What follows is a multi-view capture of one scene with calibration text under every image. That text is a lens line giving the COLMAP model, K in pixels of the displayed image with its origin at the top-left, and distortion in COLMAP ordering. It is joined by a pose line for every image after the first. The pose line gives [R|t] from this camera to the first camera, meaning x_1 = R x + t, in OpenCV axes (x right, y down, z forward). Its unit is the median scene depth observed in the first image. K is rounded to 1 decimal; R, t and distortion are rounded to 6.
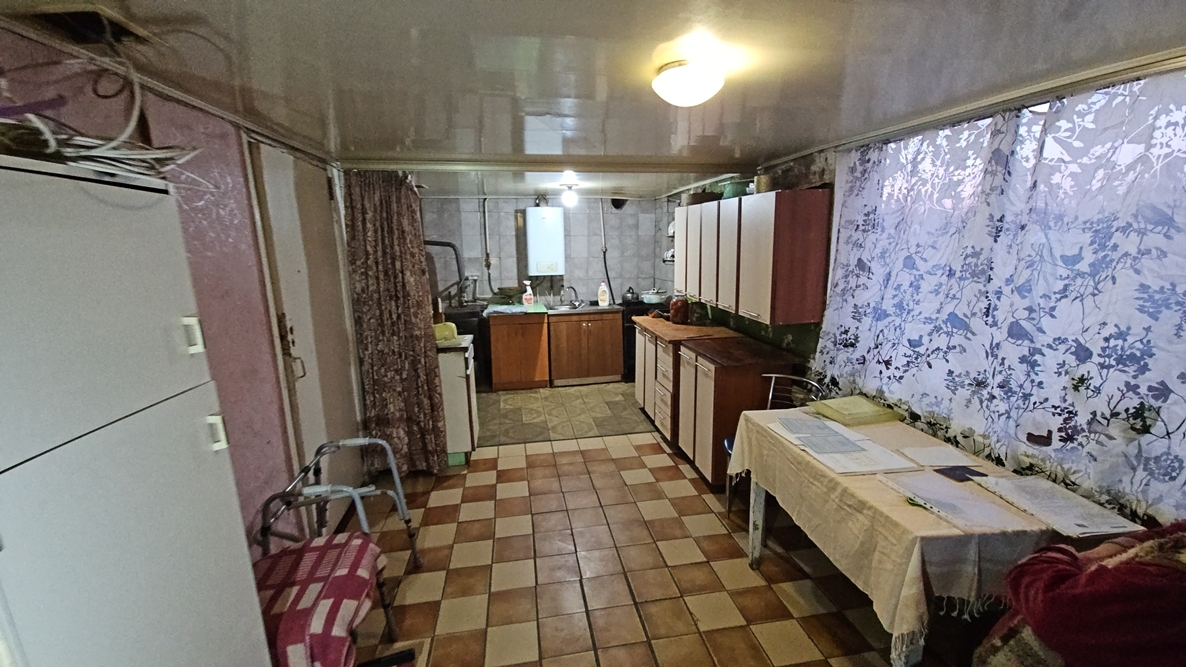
lens RADIAL K [[479.6, 0, 592.0], [0, 479.6, 337.3], [0, 0, 1]] dist [0.002700, -0.007177]
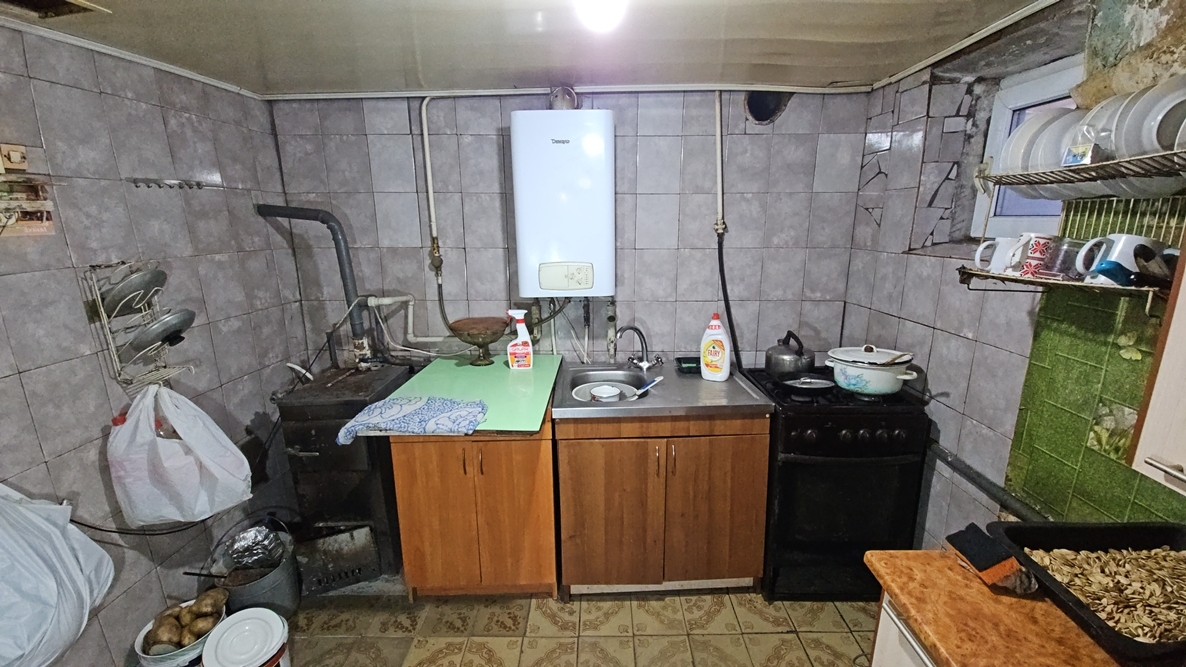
lens RADIAL K [[479.6, 0, 592.0], [0, 479.6, 337.3], [0, 0, 1]] dist [0.002700, -0.007177]
pose [[0.981870, 0.044220, -0.184323, -0.001776], [-0.035559, 0.998114, 0.050032, -0.114545], [0.186188, -0.042570, 0.981591, 0.613155]]
